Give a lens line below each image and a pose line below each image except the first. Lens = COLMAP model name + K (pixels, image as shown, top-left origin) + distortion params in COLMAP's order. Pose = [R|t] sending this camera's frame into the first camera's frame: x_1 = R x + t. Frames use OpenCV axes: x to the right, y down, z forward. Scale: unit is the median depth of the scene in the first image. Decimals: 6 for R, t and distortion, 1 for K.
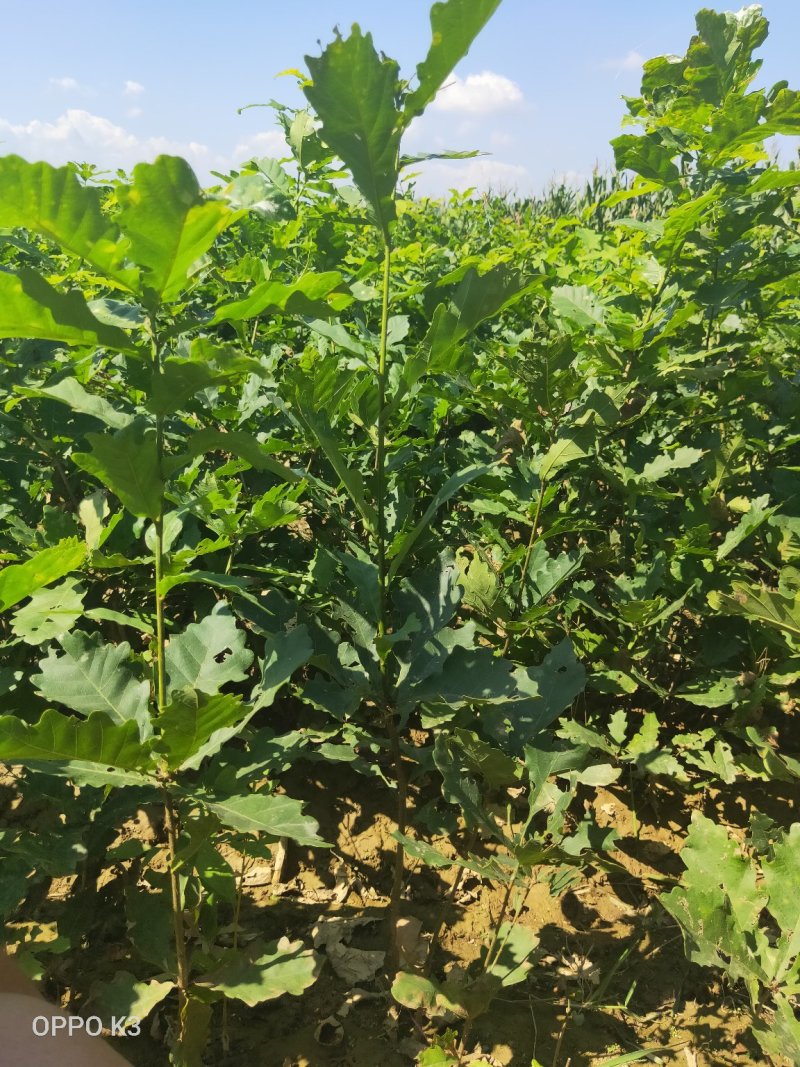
lens RADIAL K [[836.7, 0, 398.6], [0, 836.7, 529.2], [0, 0, 1]] dist [0.012316, -0.010851]
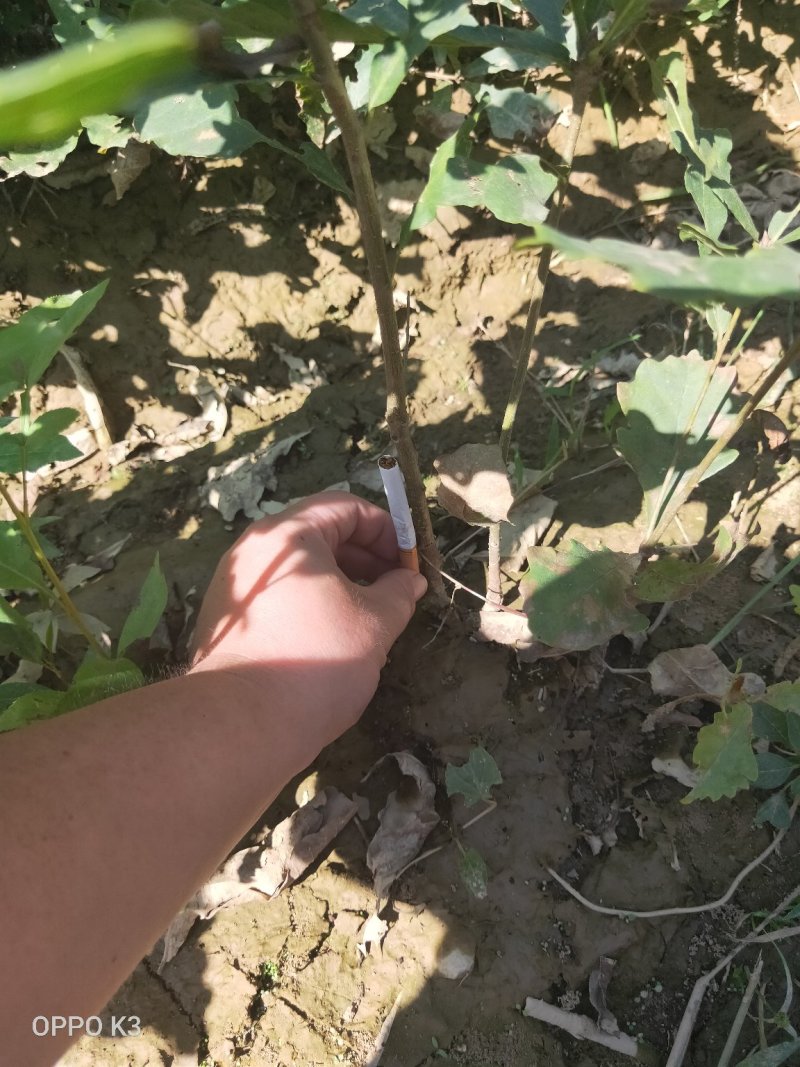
lens RADIAL K [[836.7, 0, 403.7], [0, 836.7, 531.6], [0, 0, 1]] dist [0.012316, -0.010851]
pose [[0.898404, -0.423554, 0.116075, -0.051554], [0.262044, 0.729095, 0.632261, 0.143712], [-0.352426, -0.537609, 0.766011, 0.433226]]
